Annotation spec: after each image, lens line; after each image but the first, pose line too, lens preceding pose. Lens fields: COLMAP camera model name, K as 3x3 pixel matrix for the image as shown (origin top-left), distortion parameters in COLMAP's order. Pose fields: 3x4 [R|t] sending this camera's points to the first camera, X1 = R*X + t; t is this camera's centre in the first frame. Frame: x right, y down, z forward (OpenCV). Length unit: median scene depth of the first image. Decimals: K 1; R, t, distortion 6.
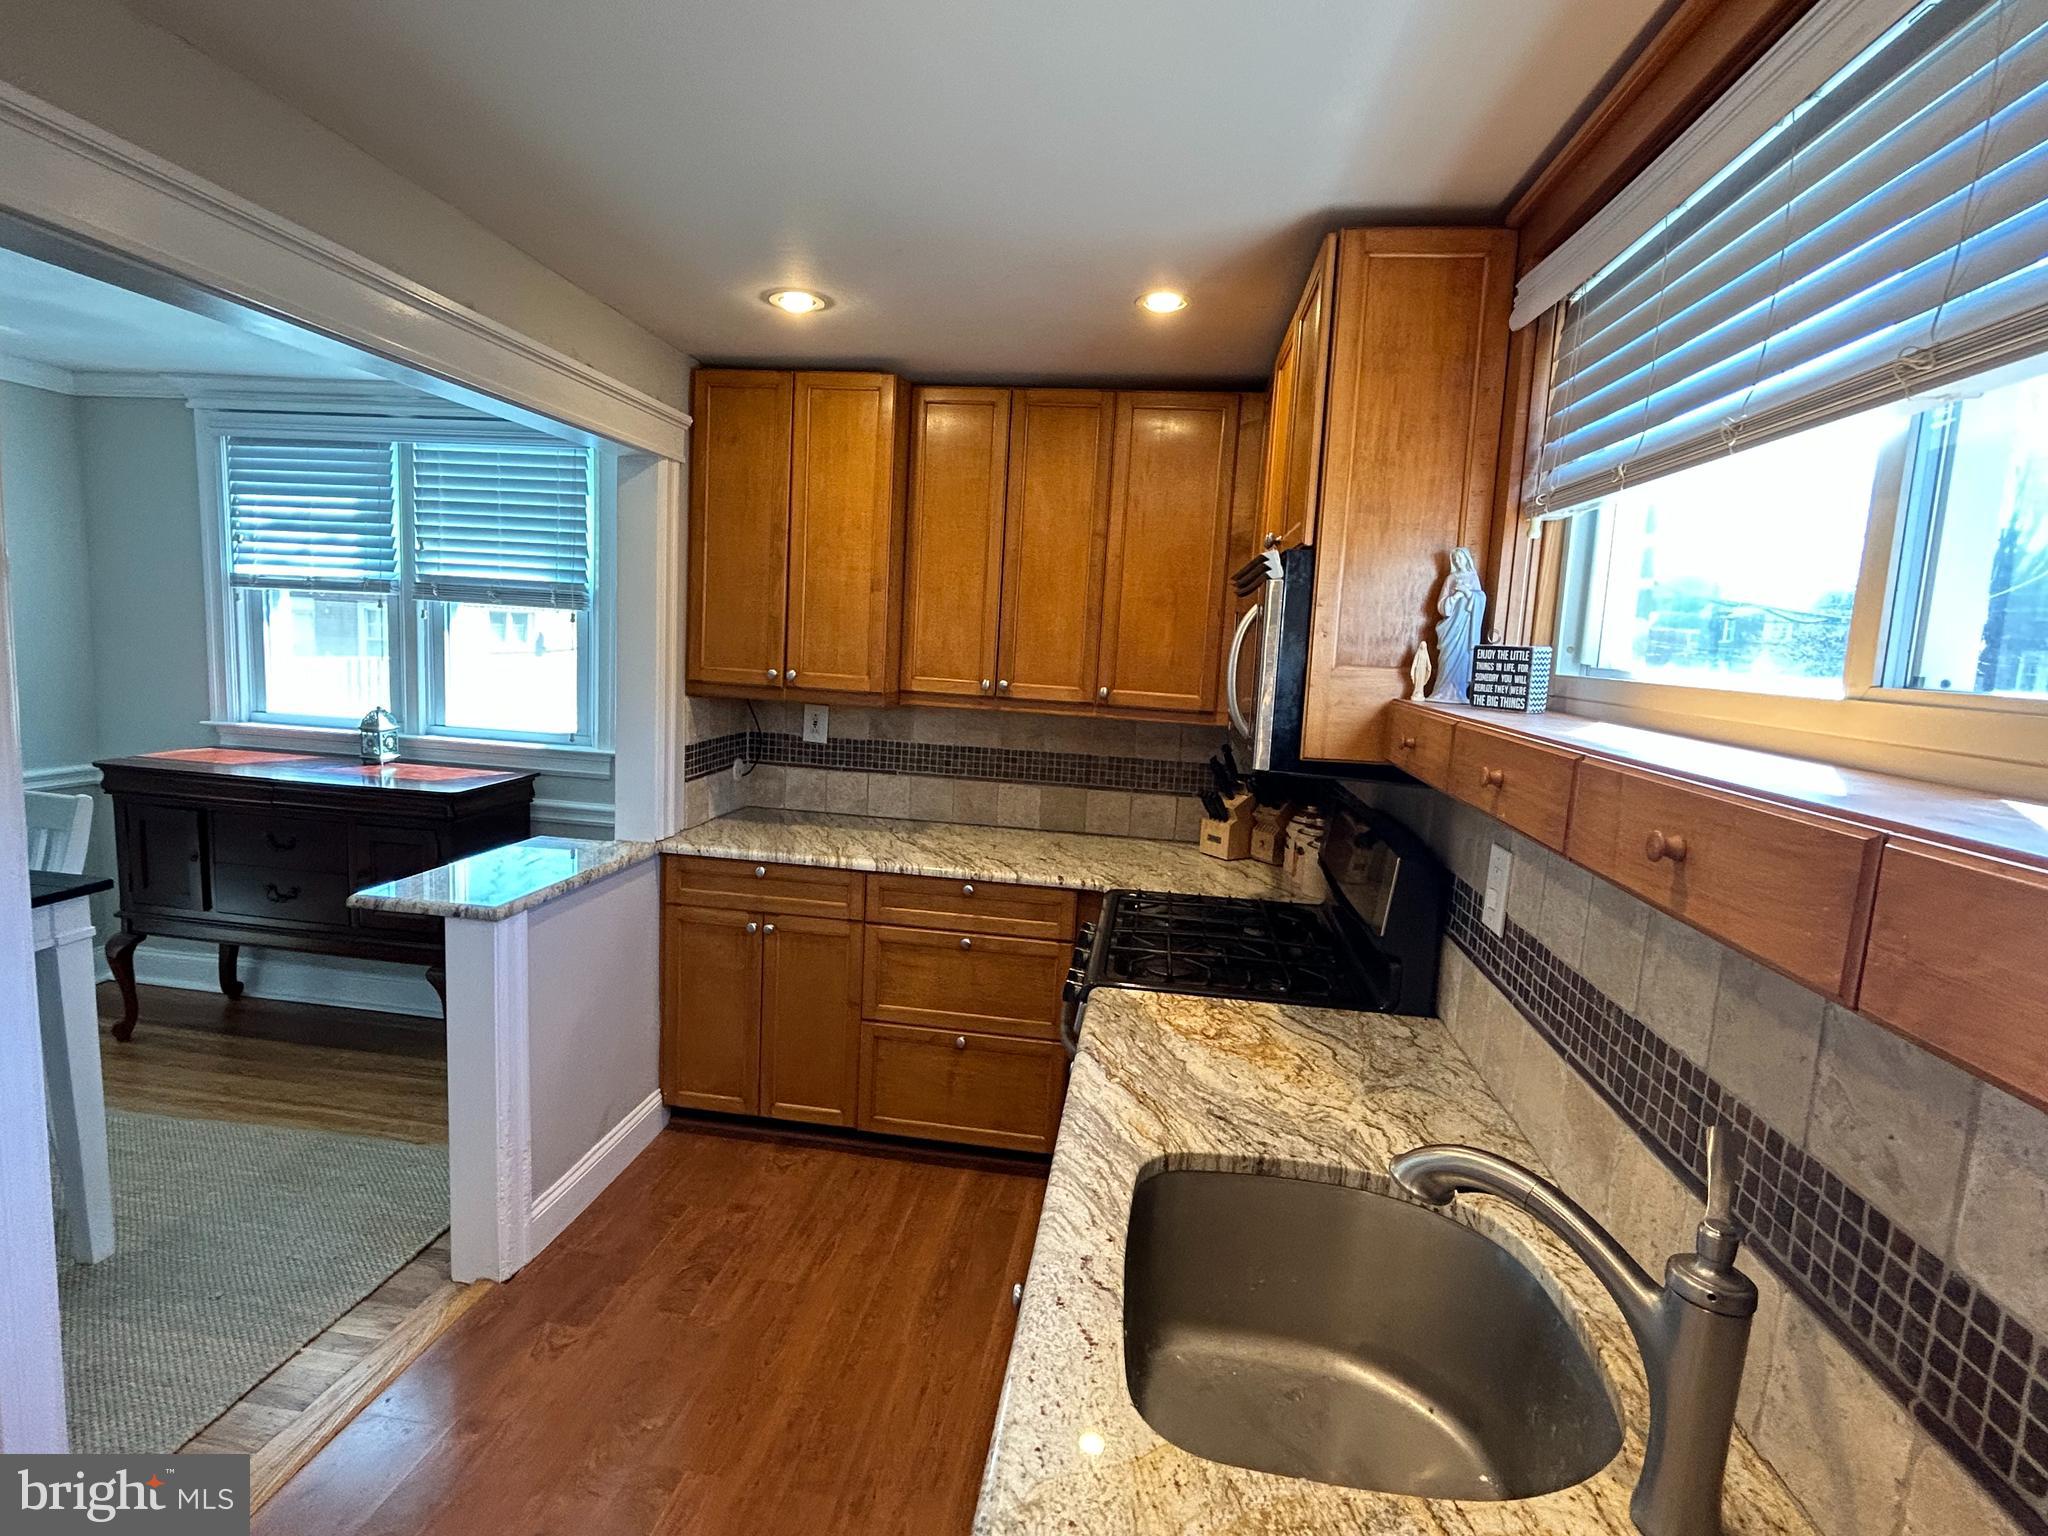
lens RADIAL K [[1016.9, 0, 1020.5], [0, 1016.9, 759.4], [0, 0, 1]] dist [-0.002356, 0.001773]
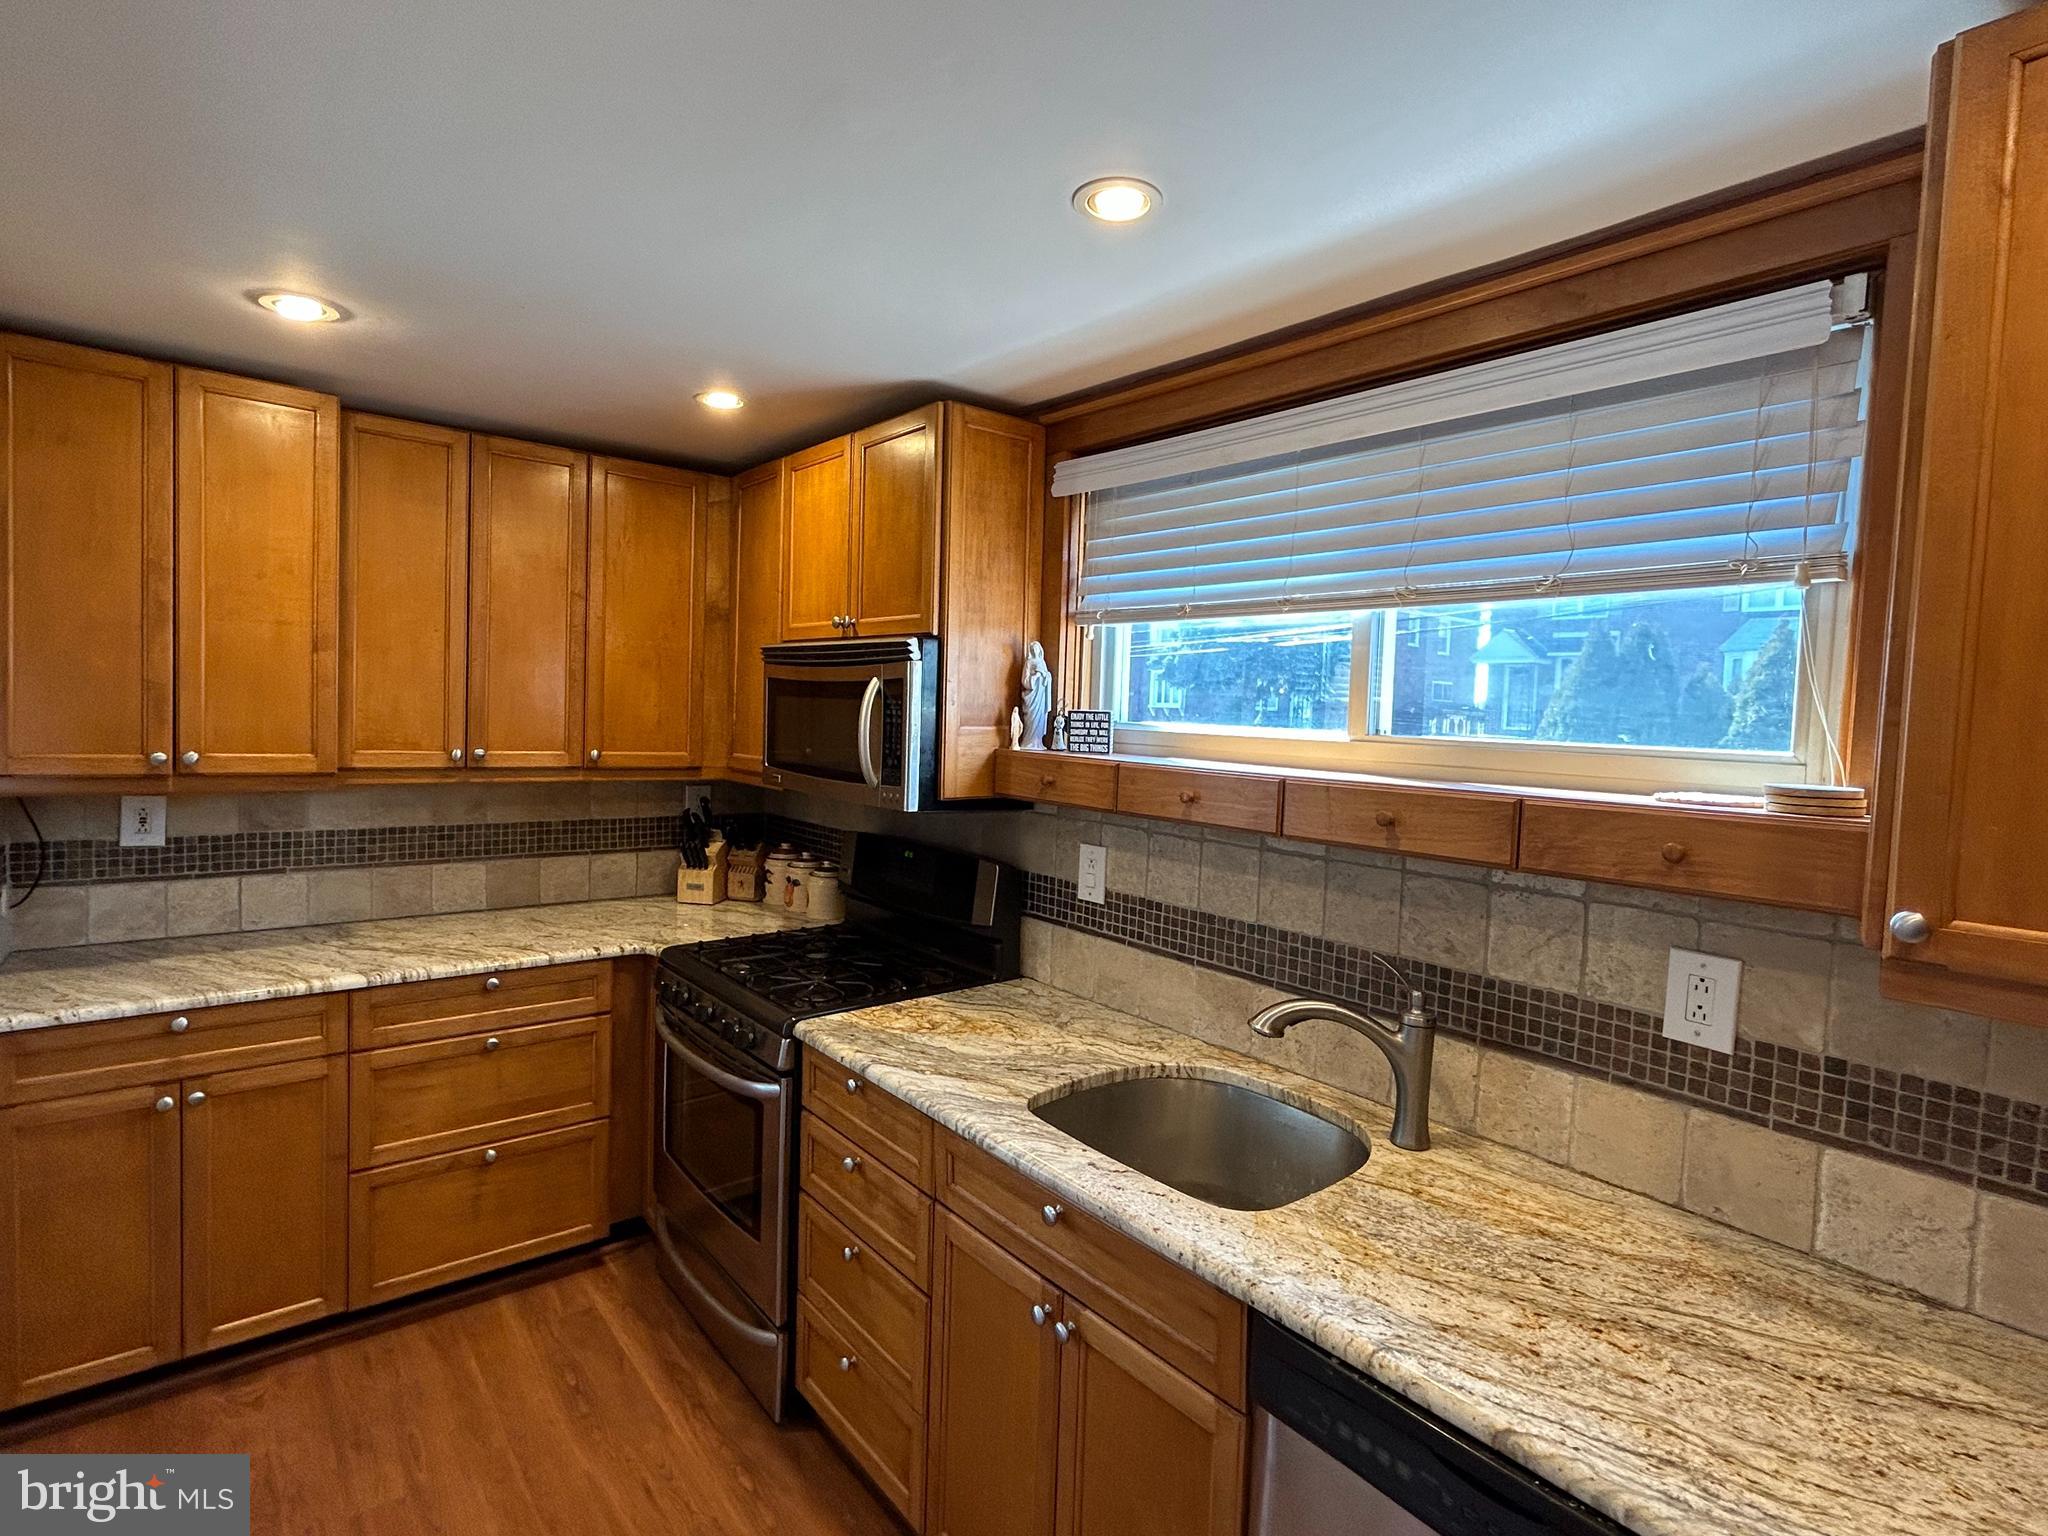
lens RADIAL K [[1016.9, 0, 1021.7], [0, 1016.9, 760.6], [0, 0, 1]] dist [-0.002356, 0.001773]
pose [[0.676959, -0.068841, 0.732794, -0.595644], [0.092160, 0.995709, 0.008403, -0.051199], [-0.730228, 0.061846, 0.680398, 0.047720]]
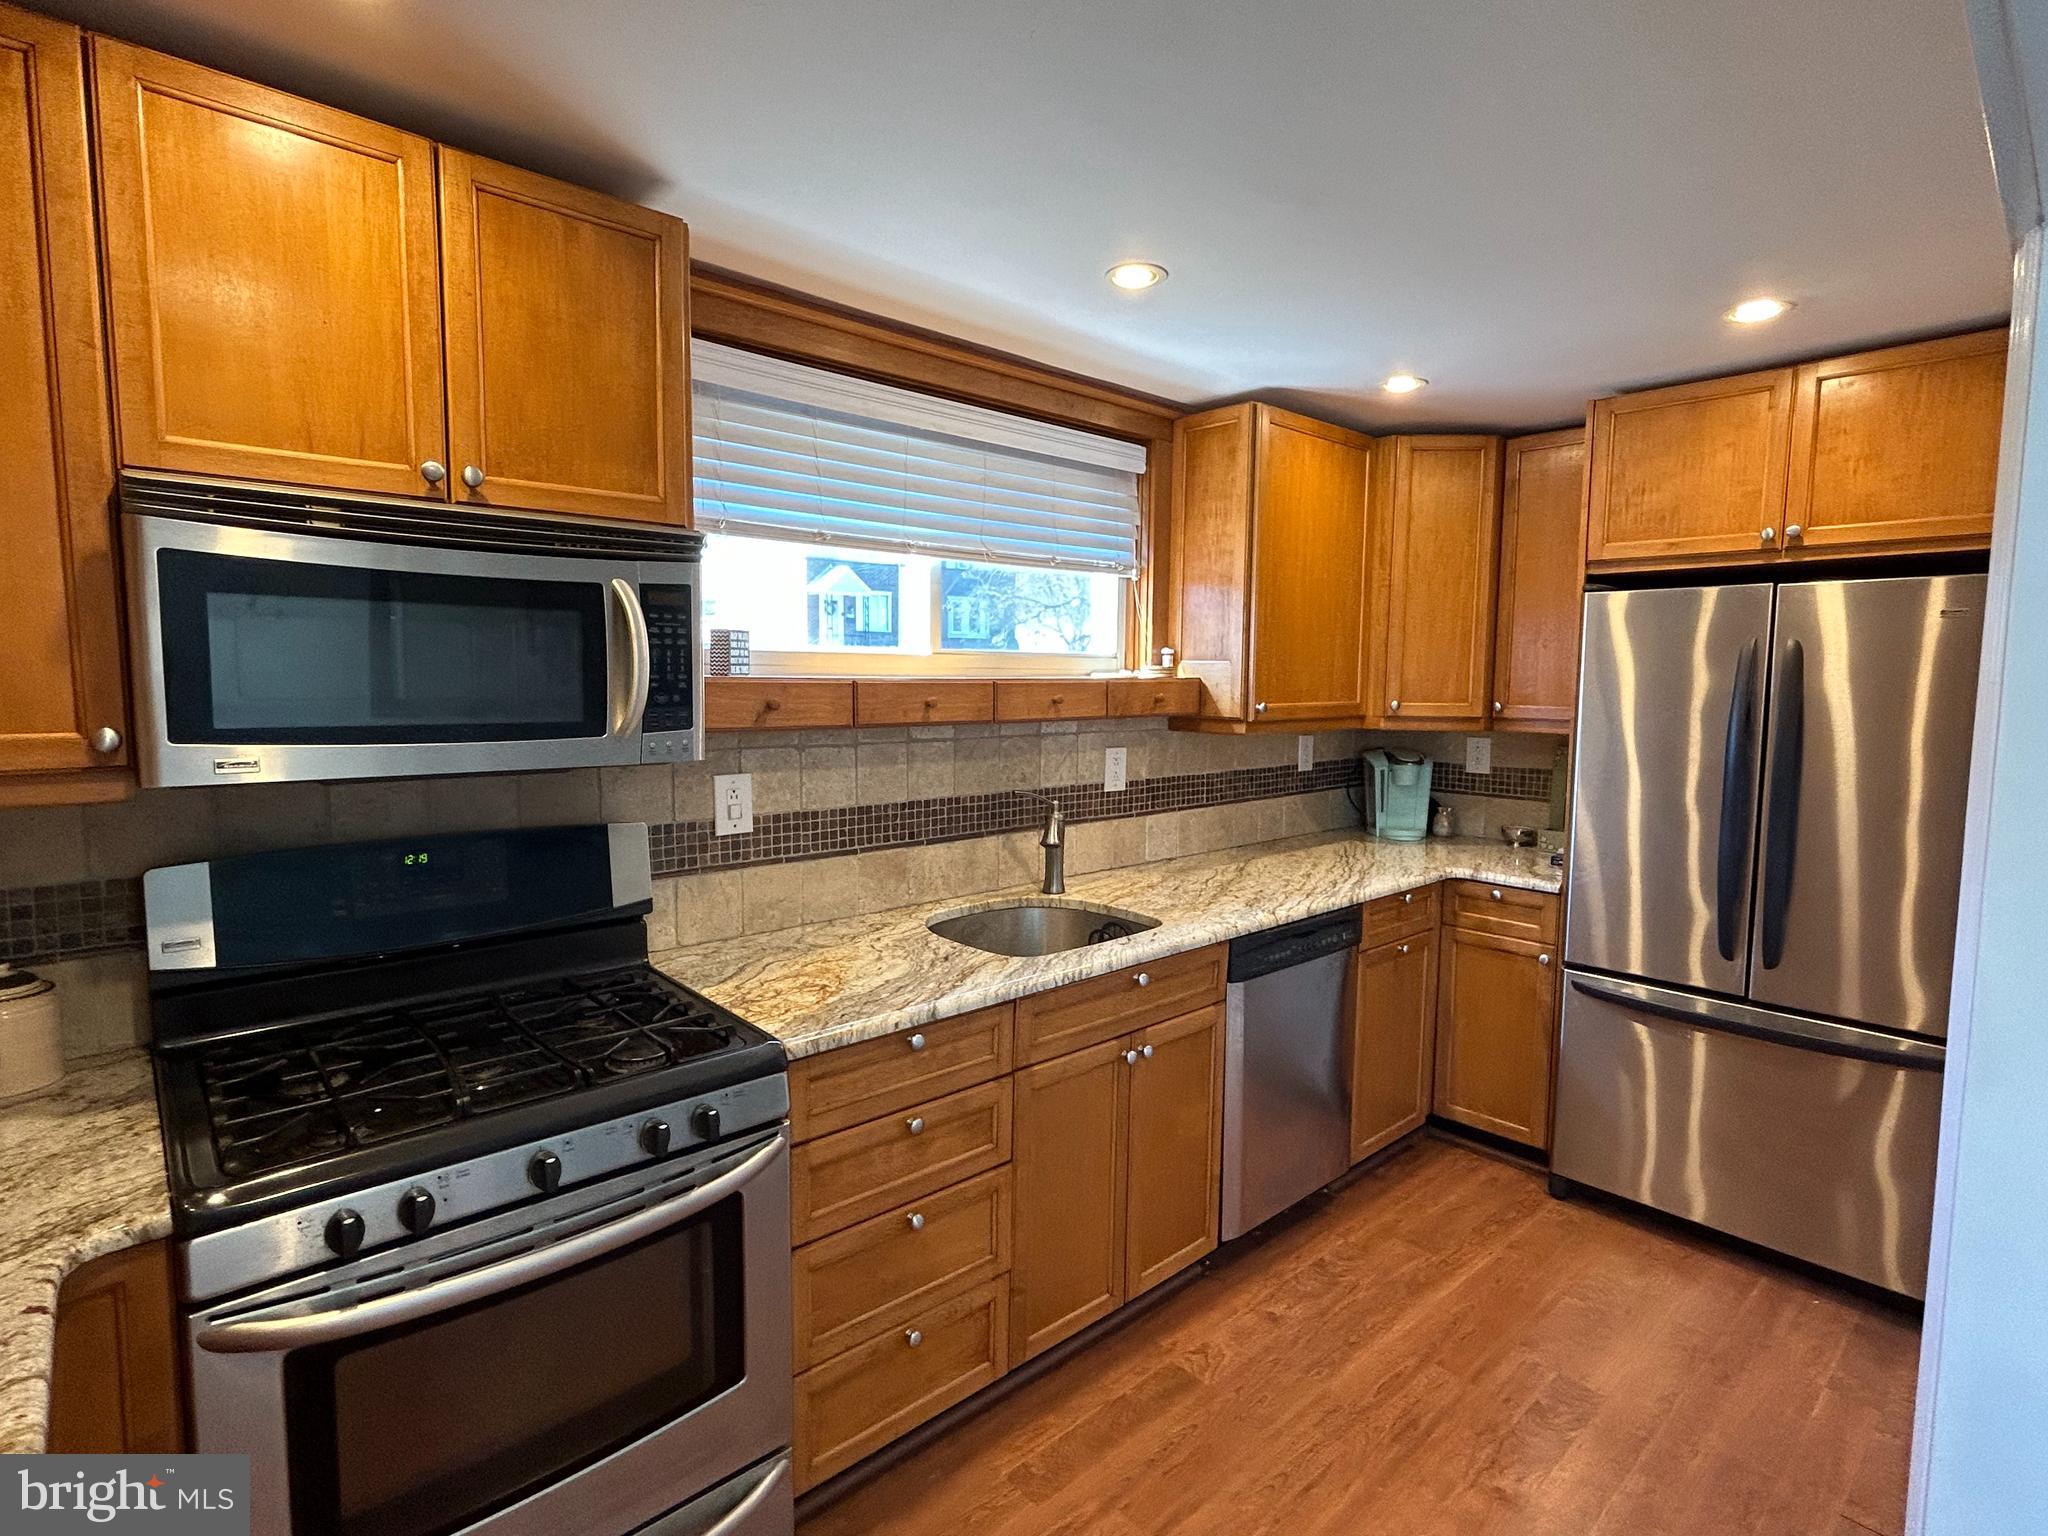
lens RADIAL K [[1016.9, 0, 1030.2], [0, 1016.9, 763.4], [0, 0, 1]] dist [-0.002356, 0.001773]
pose [[-0.769713, -0.121911, 0.626642, -0.624967], [0.024823, 0.975139, 0.220201, -0.196481], [-0.637908, 0.185046, -0.747550, 1.557582]]
